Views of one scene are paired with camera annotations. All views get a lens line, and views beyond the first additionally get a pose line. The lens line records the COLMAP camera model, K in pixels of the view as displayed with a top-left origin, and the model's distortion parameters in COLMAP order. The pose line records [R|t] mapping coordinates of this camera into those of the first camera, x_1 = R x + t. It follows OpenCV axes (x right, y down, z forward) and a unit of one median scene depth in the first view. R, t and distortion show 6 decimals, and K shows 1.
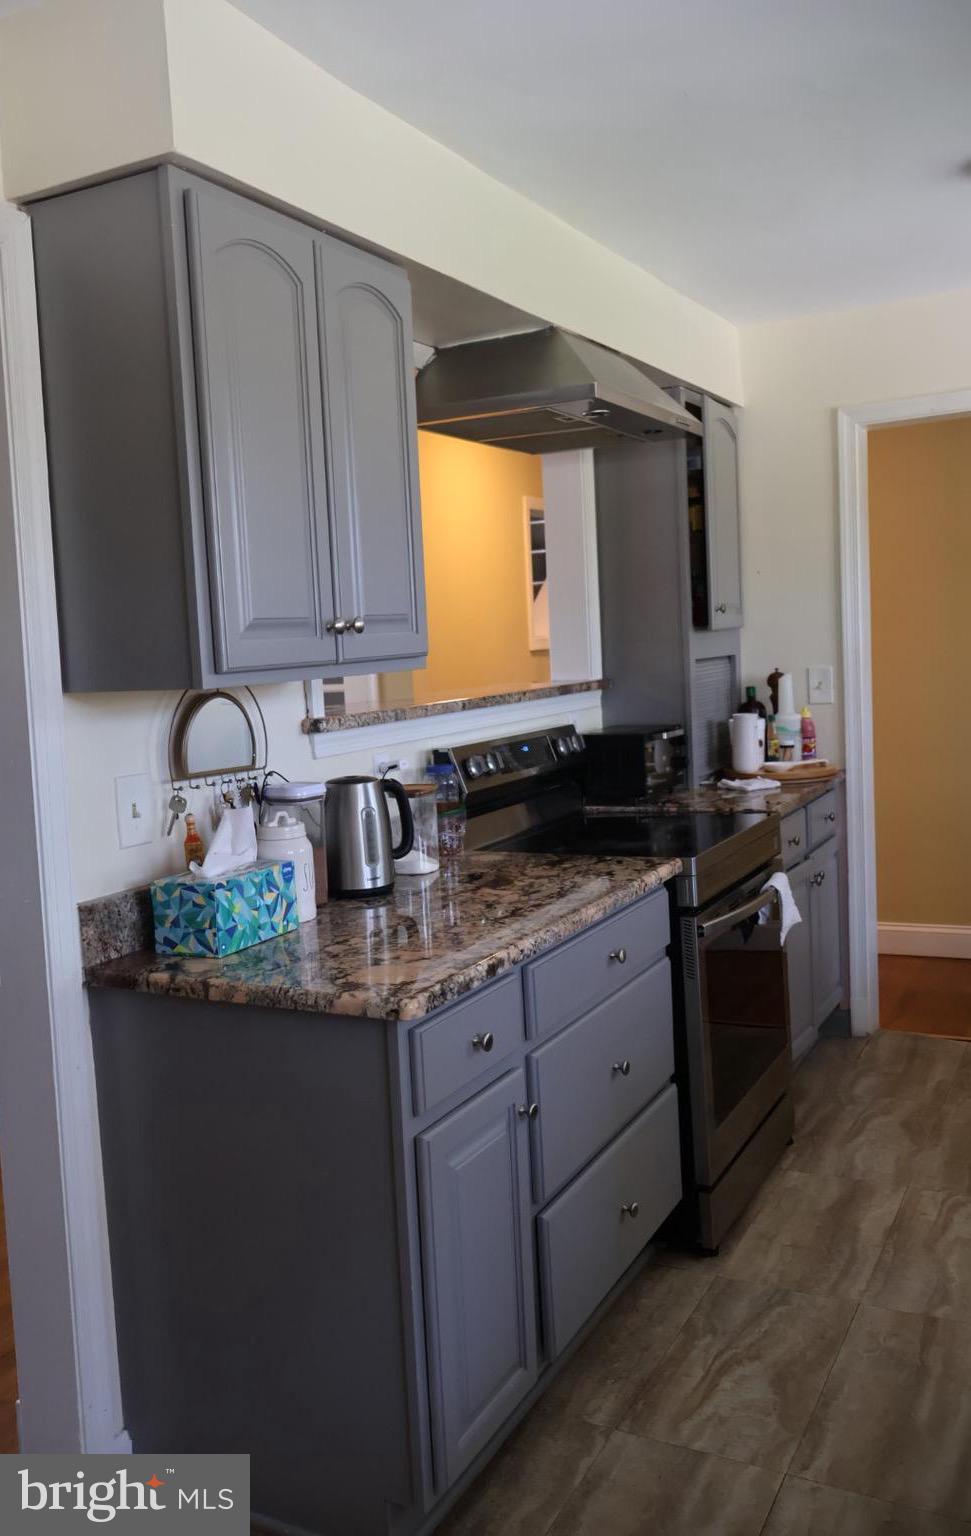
lens RADIAL K [[1335.8, 0, 485.5], [0, 1335.8, 768.0], [0, 0, 1]] dist [0.001224, 0.000550]
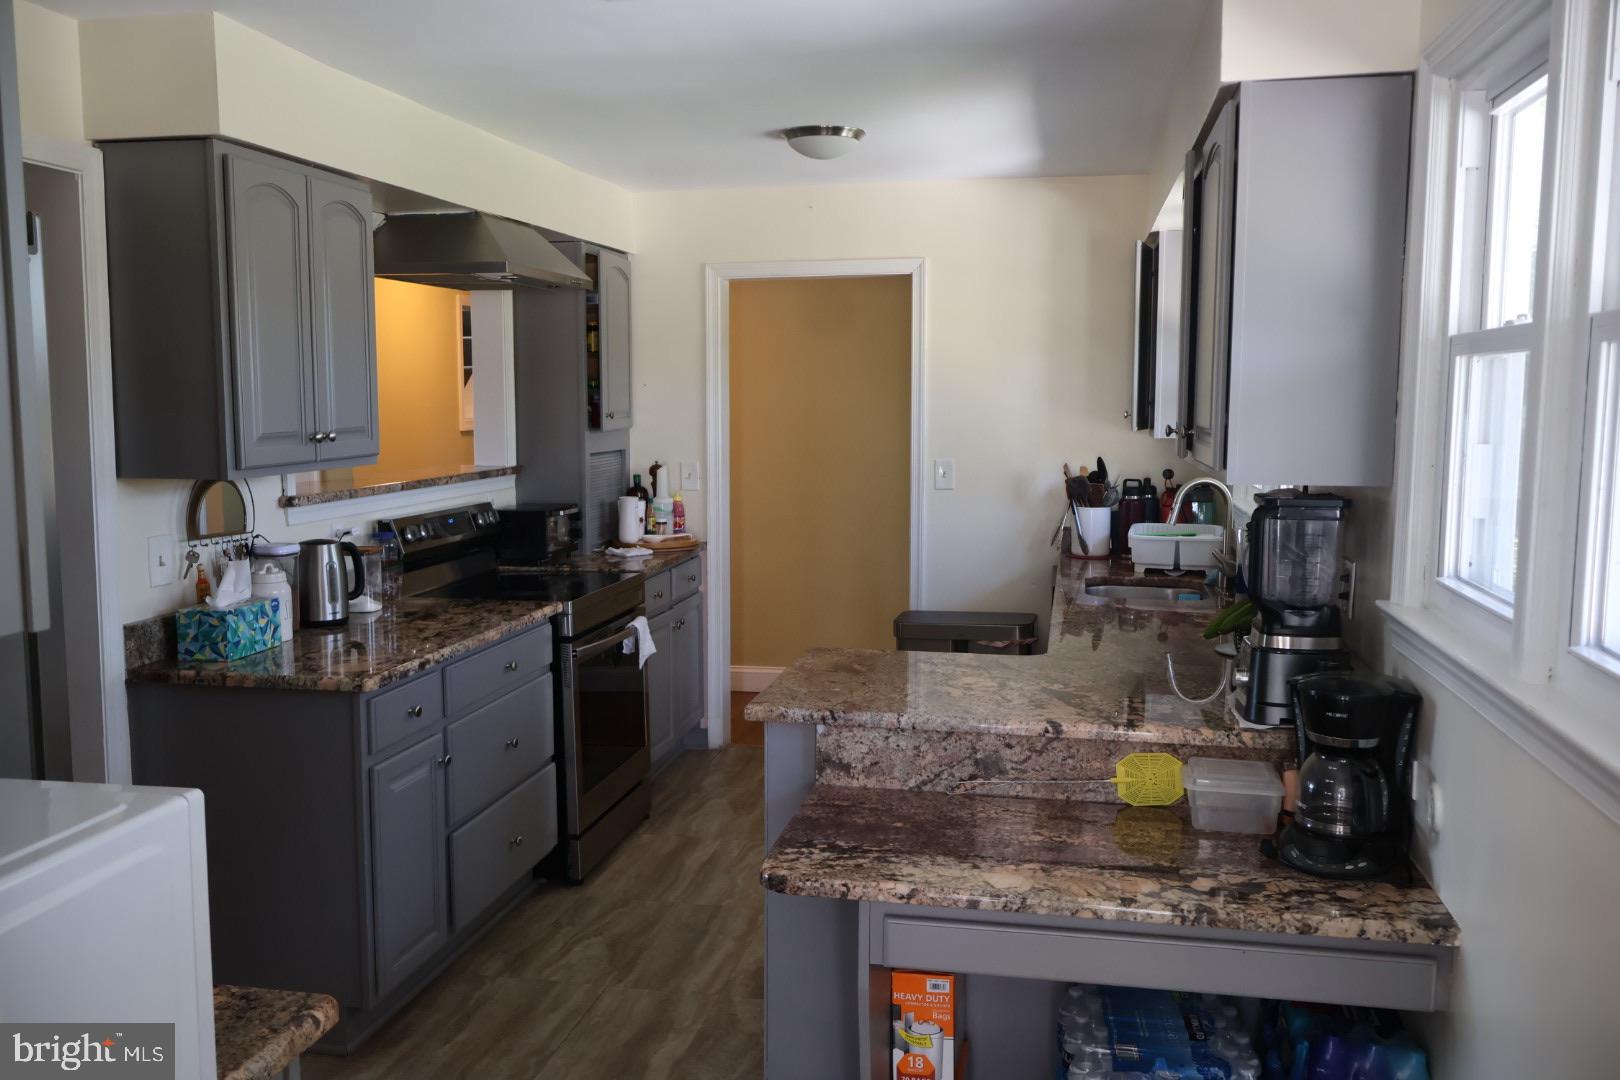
lens RADIAL K [[1393.2, 0, 810.0], [0, 1393.2, 540.0], [0, 0, 1]] dist [0.012614, 0.001072]
pose [[0.961652, 0.020632, 0.273495, -0.005859], [-0.021296, 0.999773, -0.000541, -0.003083], [-0.273444, -0.005304, 0.961873, -0.505625]]
